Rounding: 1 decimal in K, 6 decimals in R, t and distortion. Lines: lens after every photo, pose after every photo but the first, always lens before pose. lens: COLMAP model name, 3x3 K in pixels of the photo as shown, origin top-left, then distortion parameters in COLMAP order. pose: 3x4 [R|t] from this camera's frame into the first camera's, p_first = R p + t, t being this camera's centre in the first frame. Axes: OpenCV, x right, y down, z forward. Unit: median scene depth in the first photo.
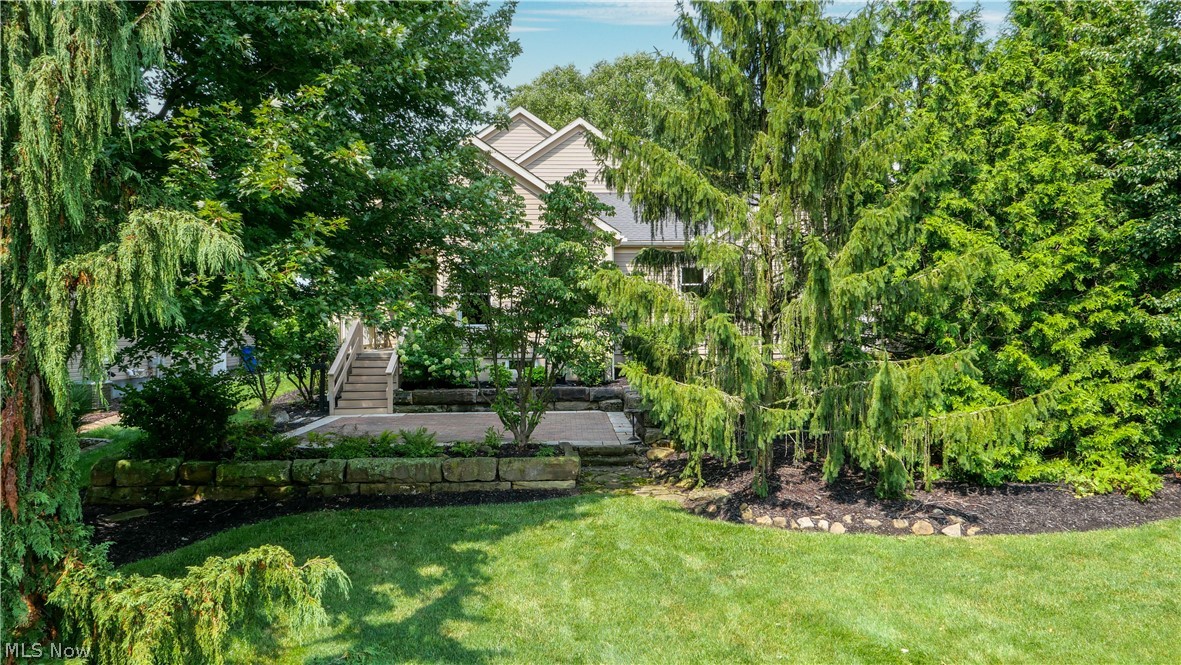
lens RADIAL K [[841.1, 0, 590.5], [0, 841.1, 332.5], [0, 0, 1]] dist [0.002727, 0.000950]
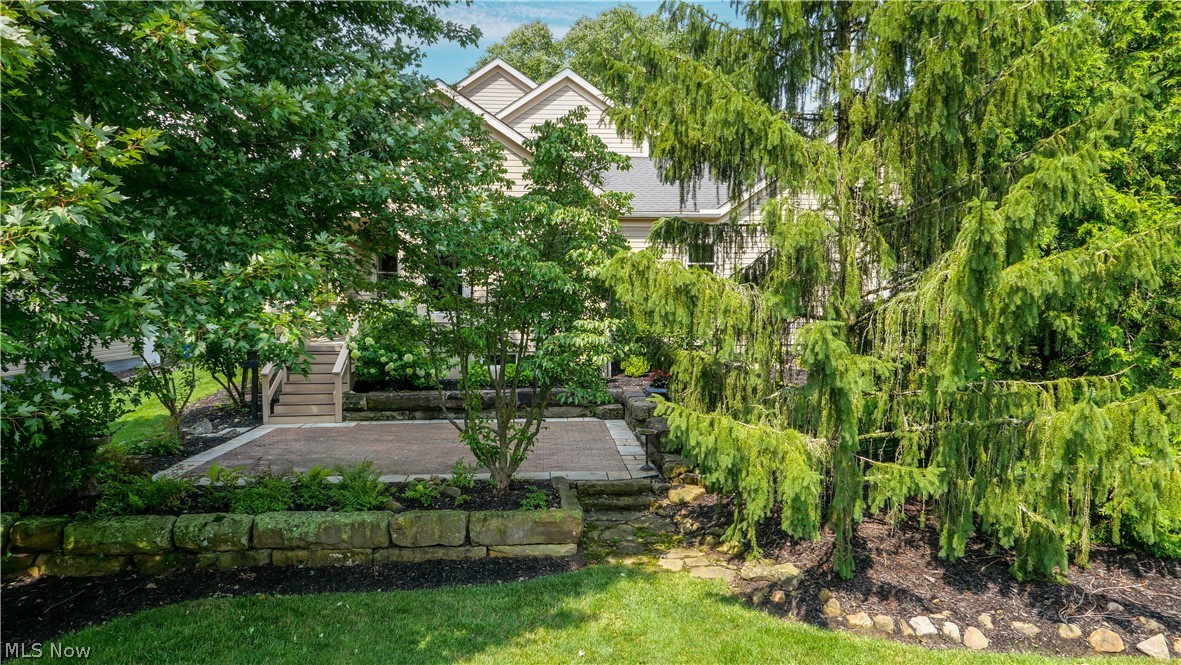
lens RADIAL K [[810.7, 0, 590.5], [0, 810.7, 332.5], [0, 0, 1]] dist [0.031941, 0.000802]
pose [[0.999515, -0.000144, 0.031154, -0.027590], [-0.000976, 0.999353, 0.035940, -0.028581], [-0.031139, -0.035953, 0.998868, 0.311373]]
